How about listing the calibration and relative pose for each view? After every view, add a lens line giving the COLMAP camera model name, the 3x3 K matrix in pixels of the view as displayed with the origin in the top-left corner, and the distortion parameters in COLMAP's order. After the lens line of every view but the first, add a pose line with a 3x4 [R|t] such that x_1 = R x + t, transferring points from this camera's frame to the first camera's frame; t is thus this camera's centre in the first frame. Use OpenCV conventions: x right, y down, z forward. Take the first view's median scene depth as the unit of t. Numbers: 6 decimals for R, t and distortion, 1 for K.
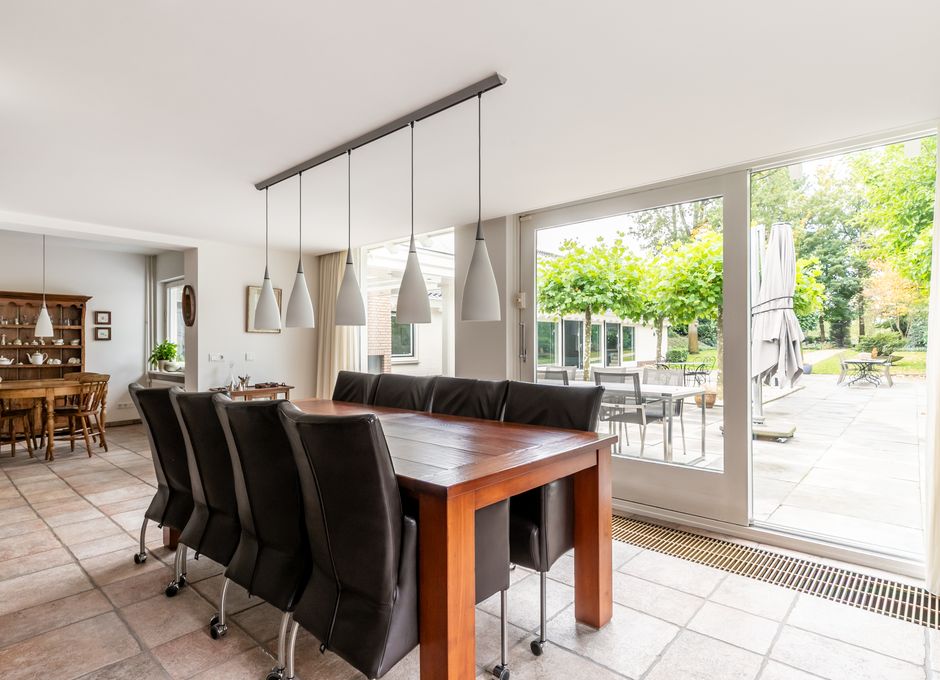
lens RADIAL K [[521.1, 0, 468.8], [0, 521.1, 337.3], [0, 0, 1]] dist [-0.007614, -0.000862]
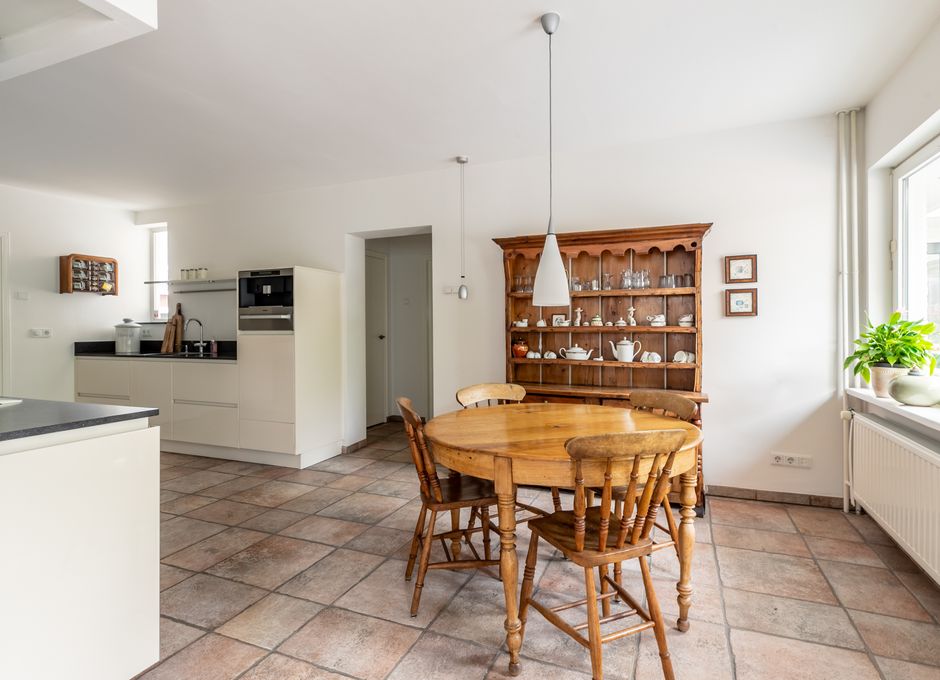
lens RADIAL K [[481.6, 0, 471.2], [0, 481.6, 330.4], [0, 0, 1]] dist [0.002415, 0.000337]
pose [[0.330655, 0.006734, -0.943728, -0.379128], [0.014004, 0.999829, 0.012041, 0.010168], [0.943648, -0.017197, 0.330504, 0.636140]]
